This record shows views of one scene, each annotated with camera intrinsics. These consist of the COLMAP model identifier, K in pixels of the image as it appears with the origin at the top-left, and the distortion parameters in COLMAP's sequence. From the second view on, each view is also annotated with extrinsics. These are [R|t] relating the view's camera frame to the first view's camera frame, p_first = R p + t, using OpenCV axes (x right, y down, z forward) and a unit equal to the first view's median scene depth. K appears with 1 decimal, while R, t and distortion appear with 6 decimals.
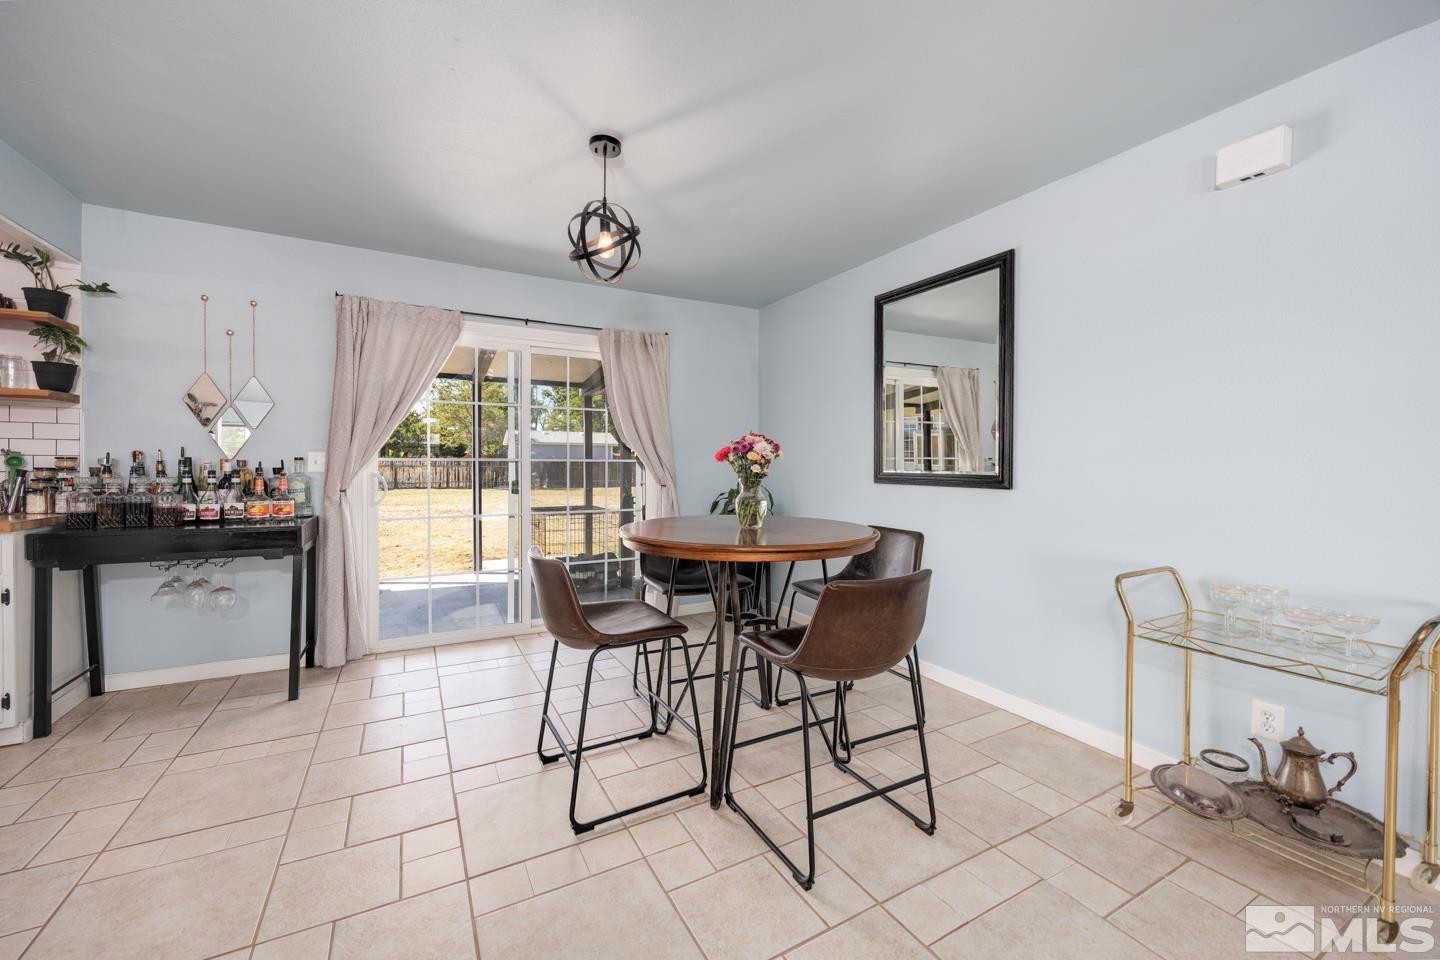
lens RADIAL K [[562.2, 0, 719.9], [0, 562.2, 464.4], [0, 0, 1]] dist [0.000286, 0.000066]
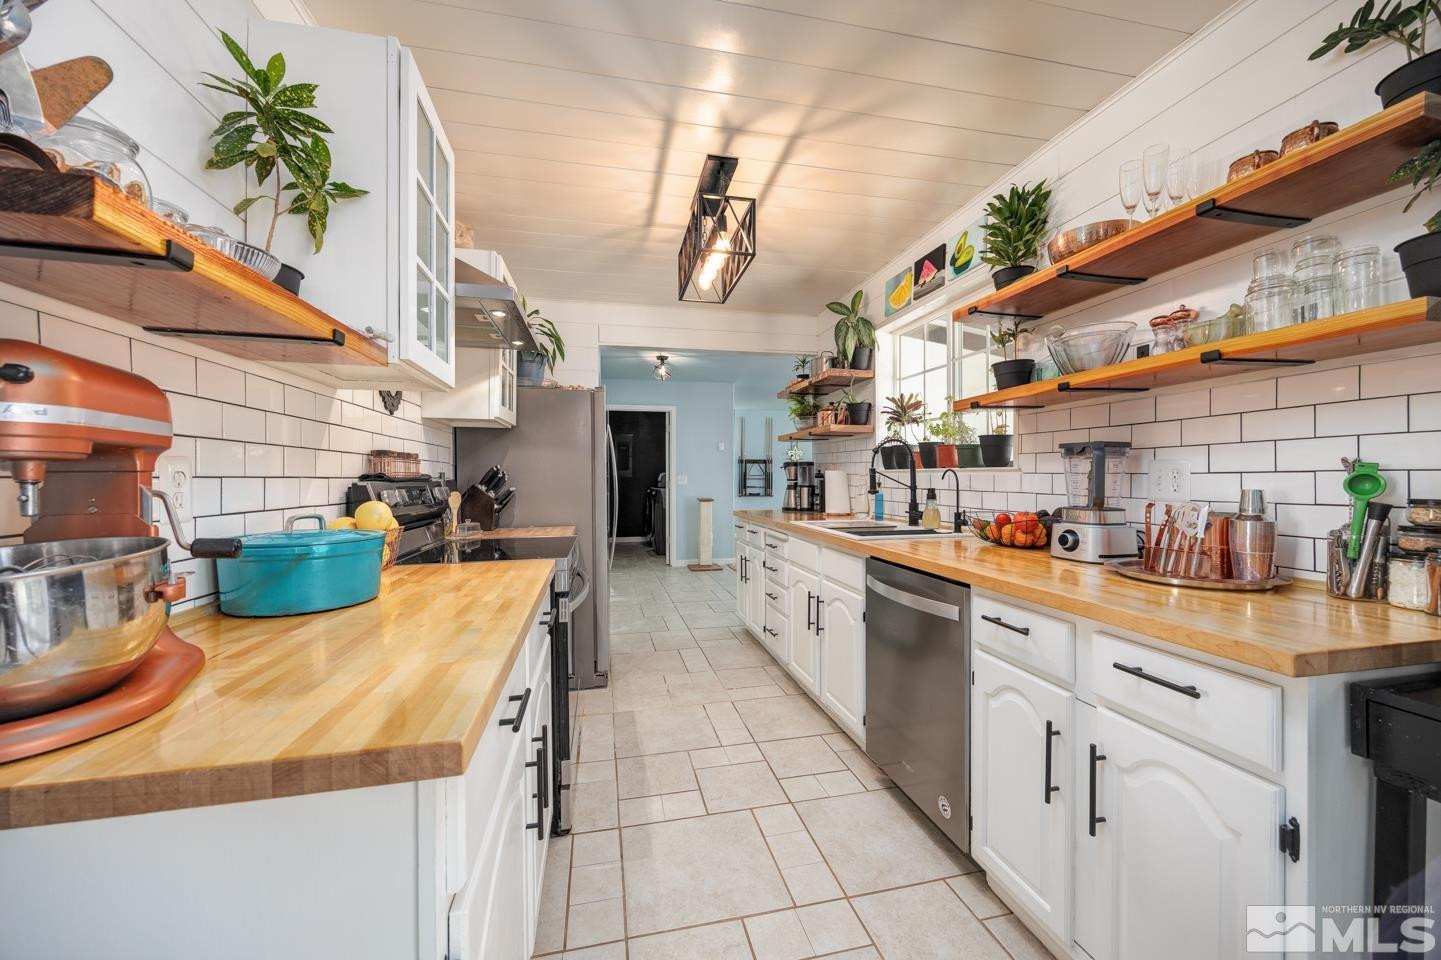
lens RADIAL K [[545.5, 0, 714.0], [0, 545.5, 481.1], [0, 0, 1]] dist [-0.001572, 0.000017]
pose [[-0.285800, 0.002943, -0.958285, -0.675284], [0.002000, 0.999995, 0.002475, -0.009808], [0.958287, -0.001209, -0.285805, 0.615385]]
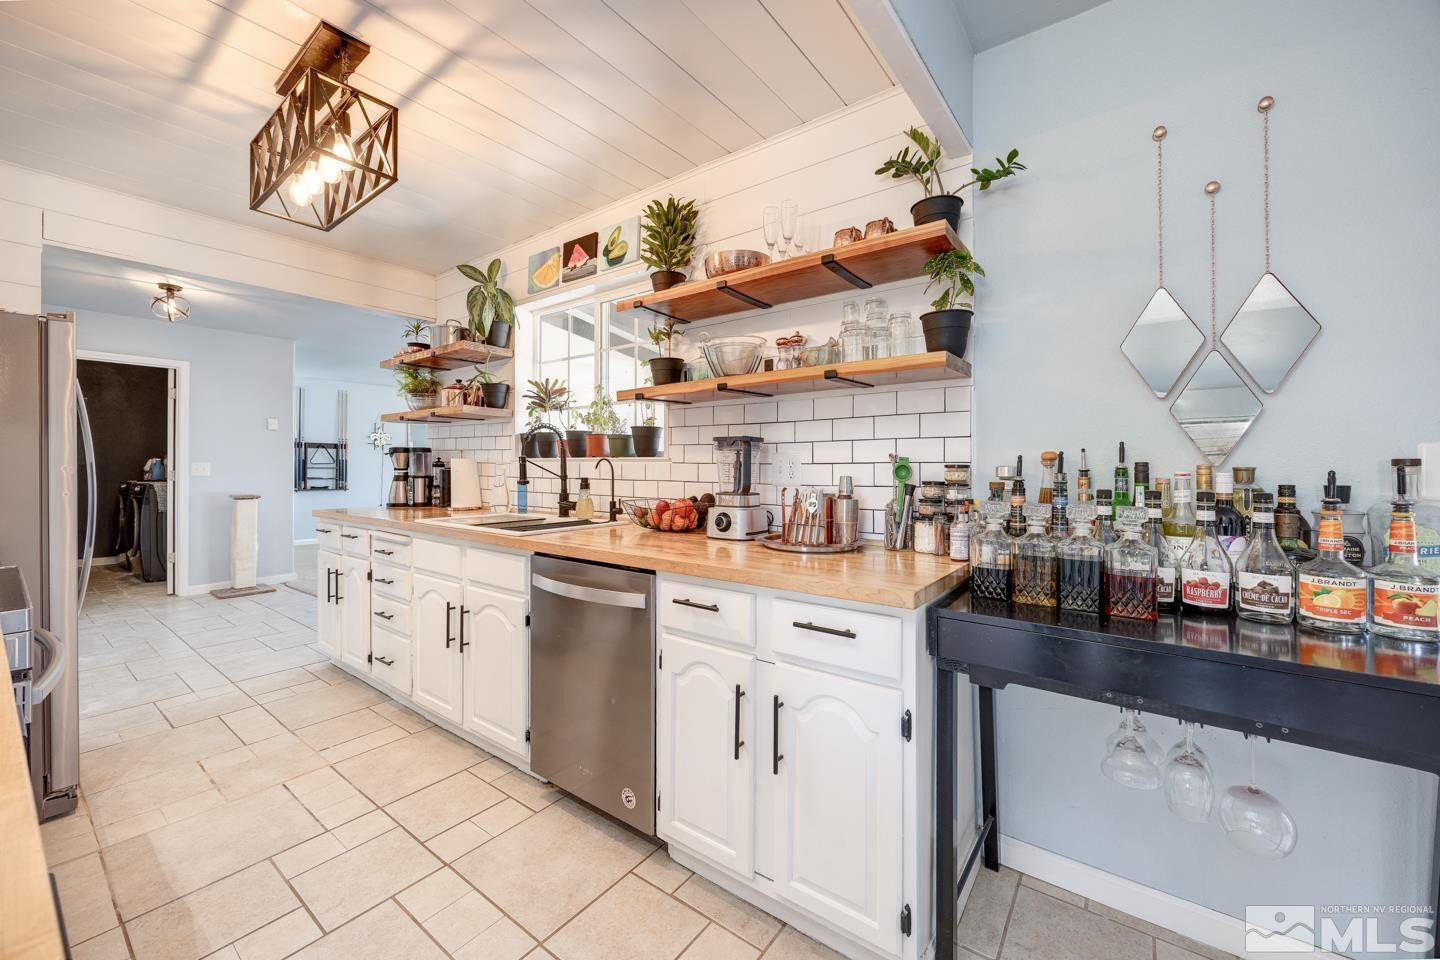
lens RADIAL K [[564.6, 0, 726.7], [0, 564.6, 467.8], [0, 0, 1]] dist [-0.001582, 0.000155]
pose [[0.413665, -0.001751, -0.910427, -0.717427], [0.001360, 0.999998, -0.001305, -0.009552], [0.910428, -0.000698, 0.413667, 0.523502]]
